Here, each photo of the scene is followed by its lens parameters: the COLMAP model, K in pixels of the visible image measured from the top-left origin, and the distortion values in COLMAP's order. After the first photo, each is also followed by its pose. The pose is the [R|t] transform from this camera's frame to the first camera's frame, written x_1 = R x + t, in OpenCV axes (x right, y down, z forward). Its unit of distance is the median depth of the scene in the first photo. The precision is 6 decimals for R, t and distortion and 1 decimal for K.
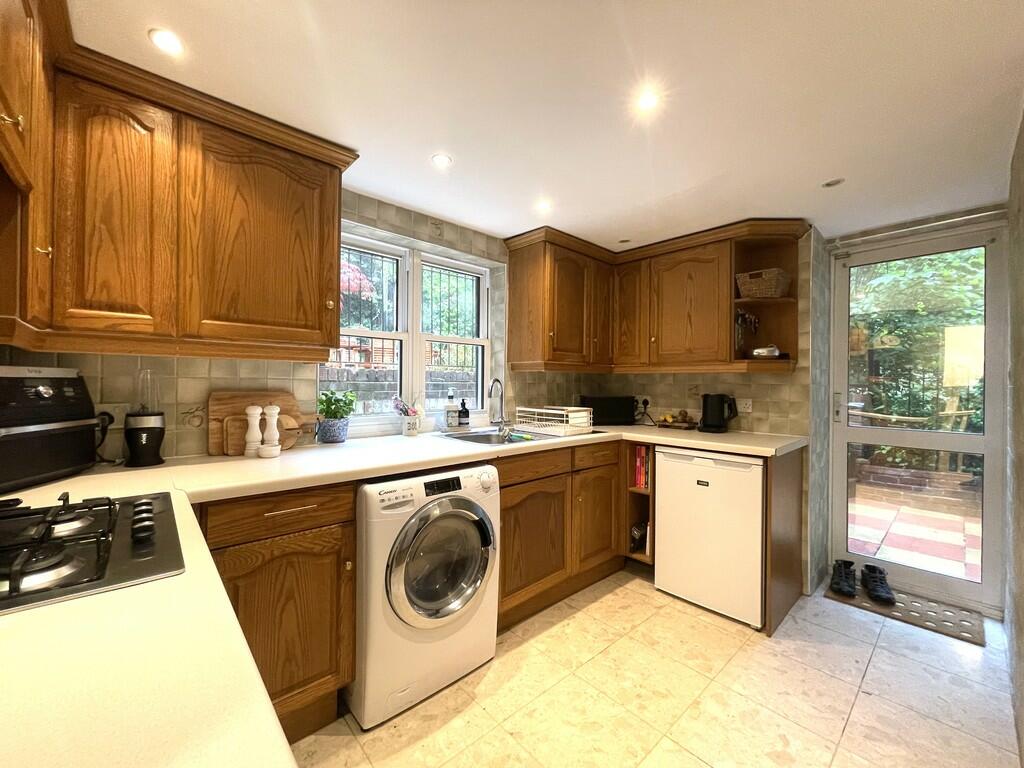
lens RADIAL K [[415.0, 0, 507.4], [0, 415.0, 383.1], [0, 0, 1]] dist [-0.005964, 0.000251]
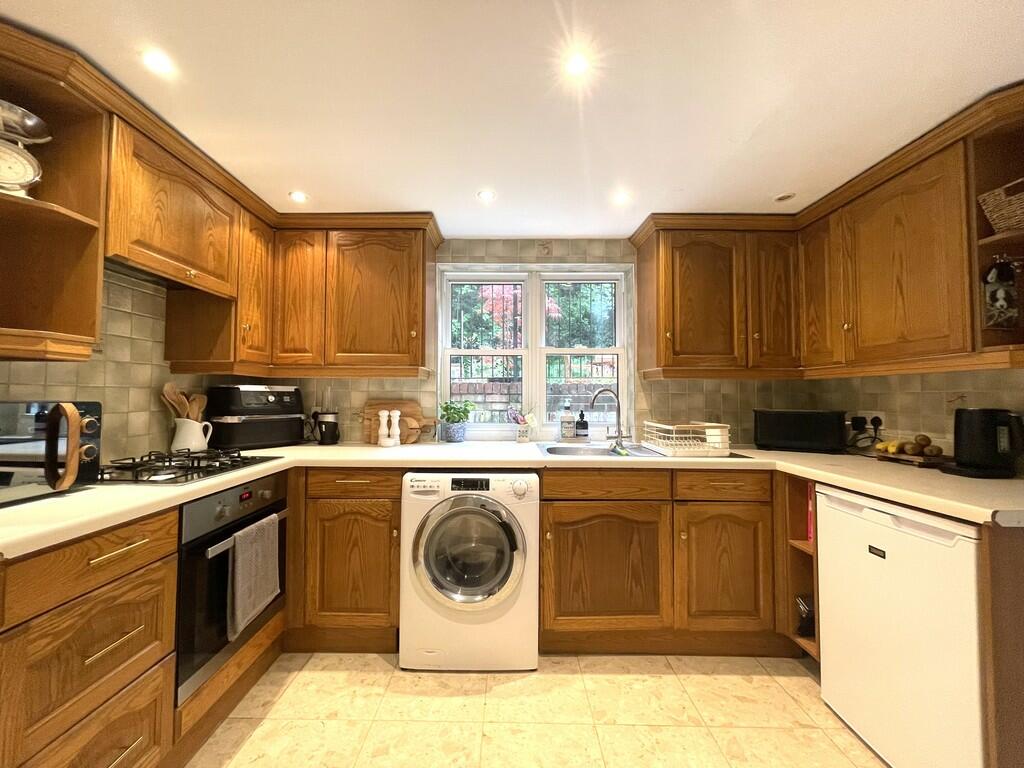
lens RADIAL K [[415.0, 0, 504.0], [0, 415.0, 383.2], [0, 0, 1]] dist [-0.005964, 0.000251]
pose [[0.734507, -0.028242, -0.678013, 0.500271], [0.002745, 0.999249, -0.038649, 0.013957], [0.678595, 0.026527, 0.734033, 0.172319]]
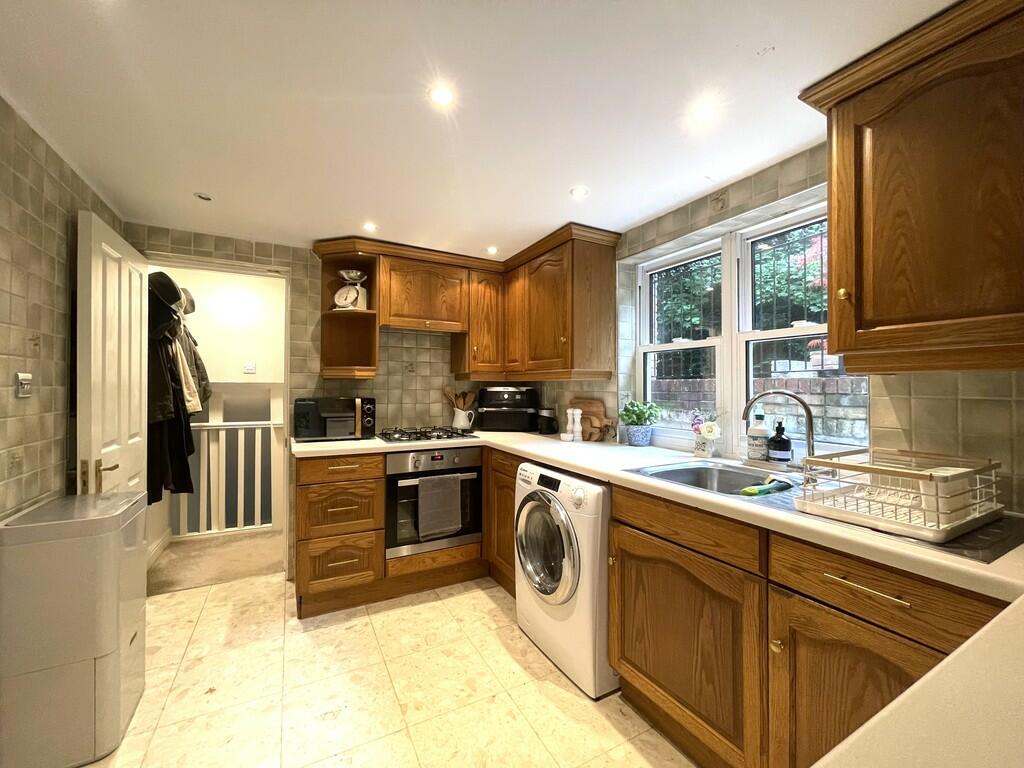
lens RADIAL K [[415.0, 0, 499.9], [0, 415.0, 382.8], [0, 0, 1]] dist [-0.005964, 0.000251]
pose [[-0.261632, -0.021647, -0.964925, 0.754919], [-0.008729, 0.999761, -0.020062, -0.007205], [0.965128, 0.003174, -0.261759, 0.866533]]
